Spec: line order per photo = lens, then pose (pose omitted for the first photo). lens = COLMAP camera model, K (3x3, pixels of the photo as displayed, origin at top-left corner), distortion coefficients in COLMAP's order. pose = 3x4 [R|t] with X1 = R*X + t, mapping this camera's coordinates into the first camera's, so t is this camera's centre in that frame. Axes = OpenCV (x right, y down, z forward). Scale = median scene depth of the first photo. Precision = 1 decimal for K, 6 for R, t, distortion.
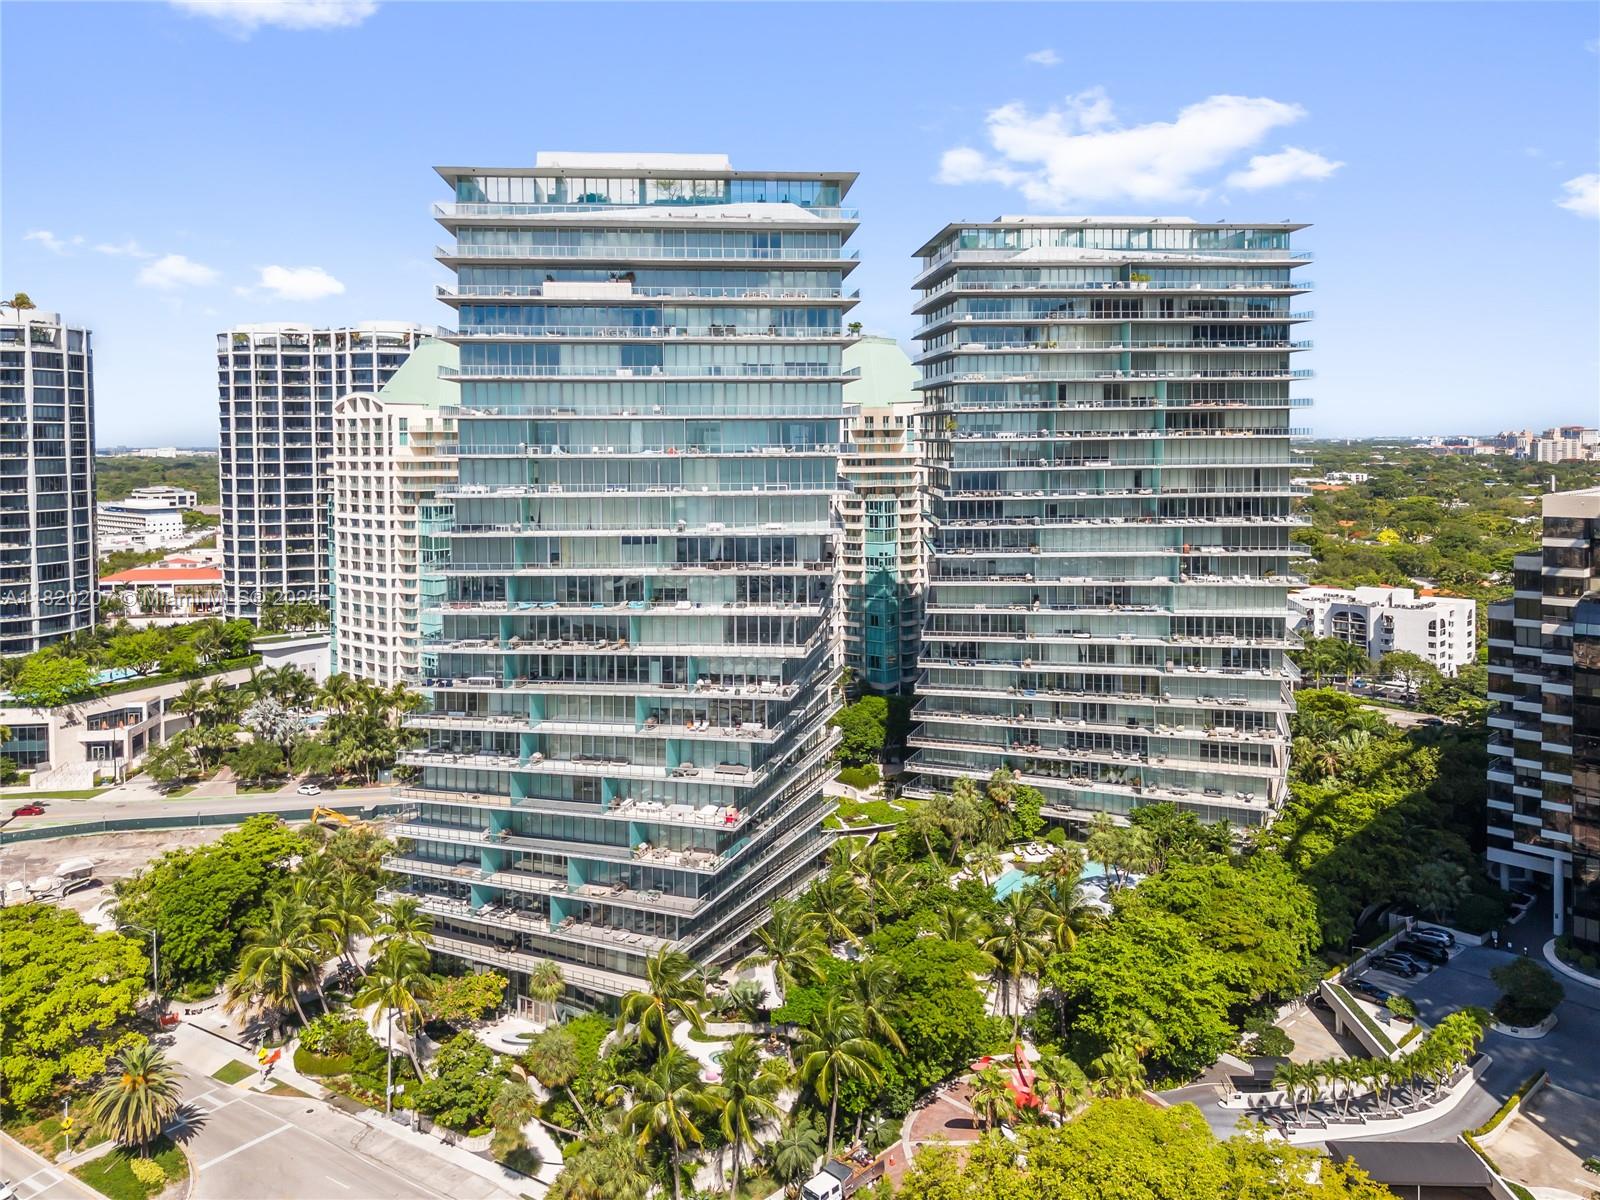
lens RADIAL K [[1126.8, 0, 797.1], [0, 1126.8, 603.1], [0, 0, 1]] dist [0.027436, -0.004853]
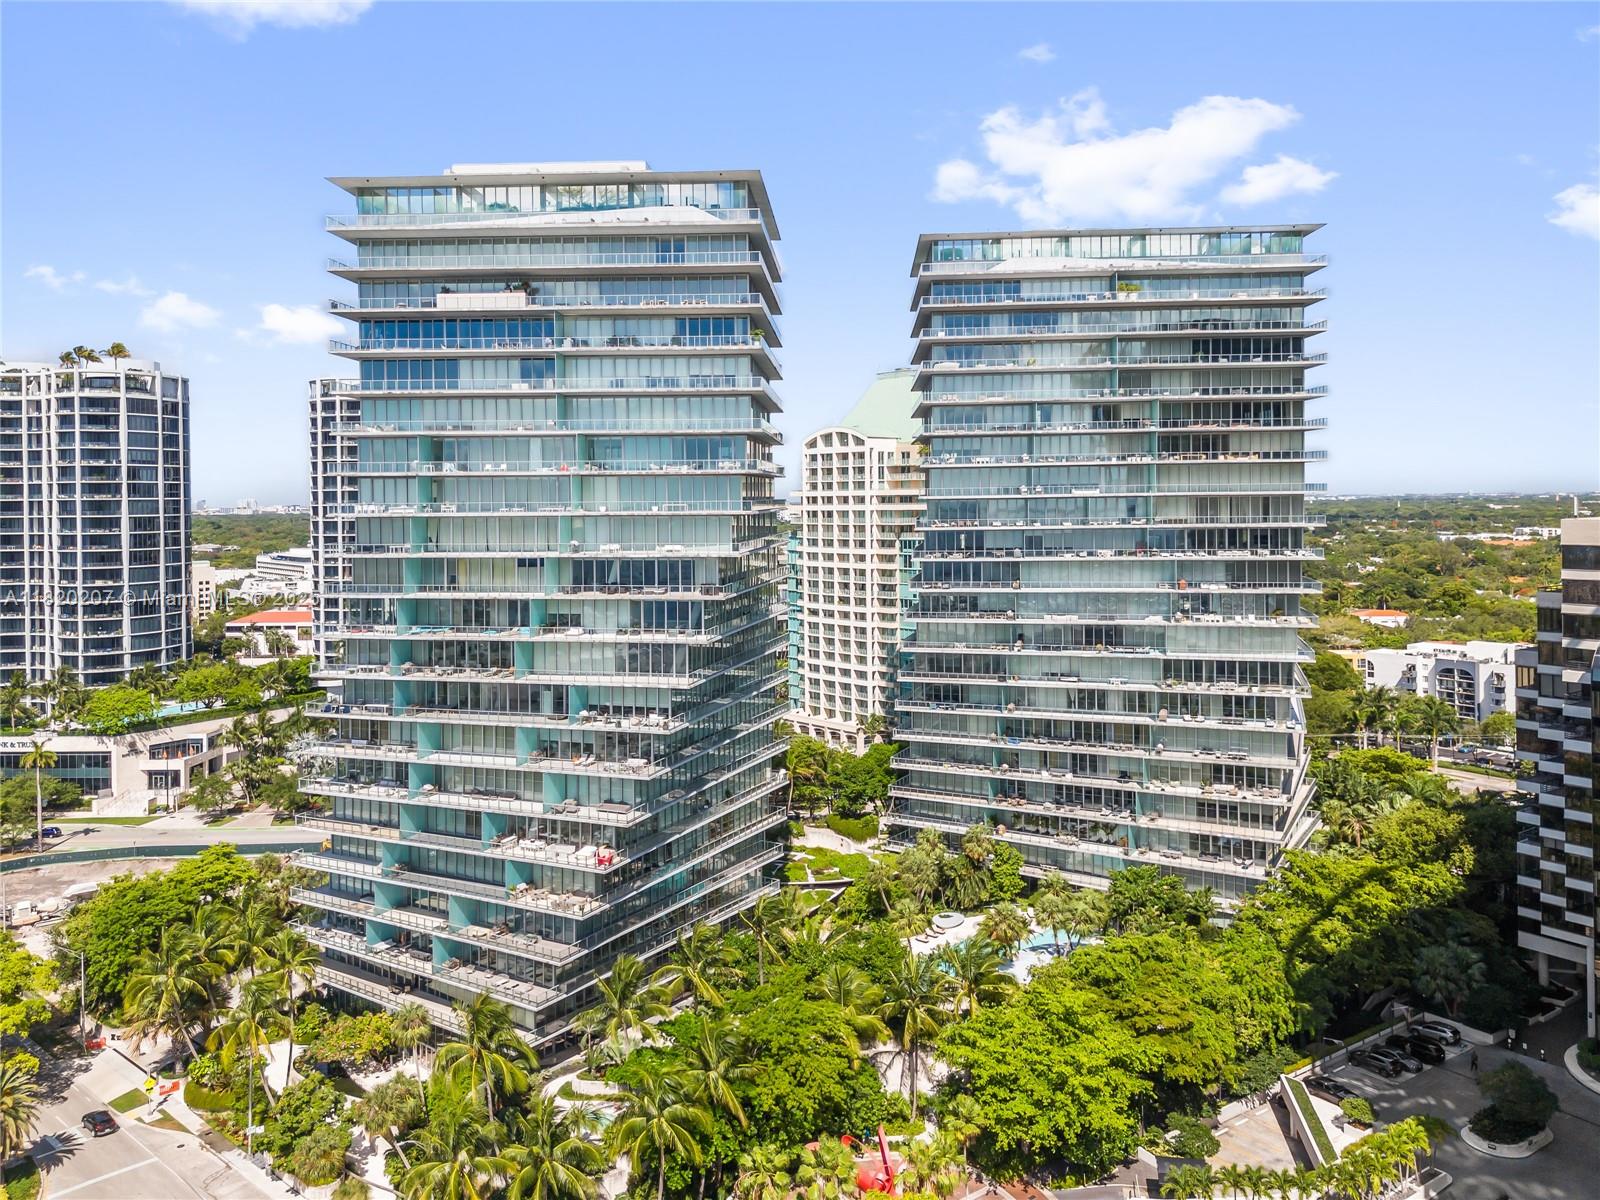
lens RADIAL K [[1144.2, 0, 800.9], [0, 1144.2, 624.2], [0, 0, 1]] dist [0.017894, -0.003036]
pose [[0.992476, 0.013913, -0.121650, 0.154920], [-0.017543, 0.999431, -0.028819, 0.015454], [0.121180, 0.030736, 0.992155, 0.056193]]
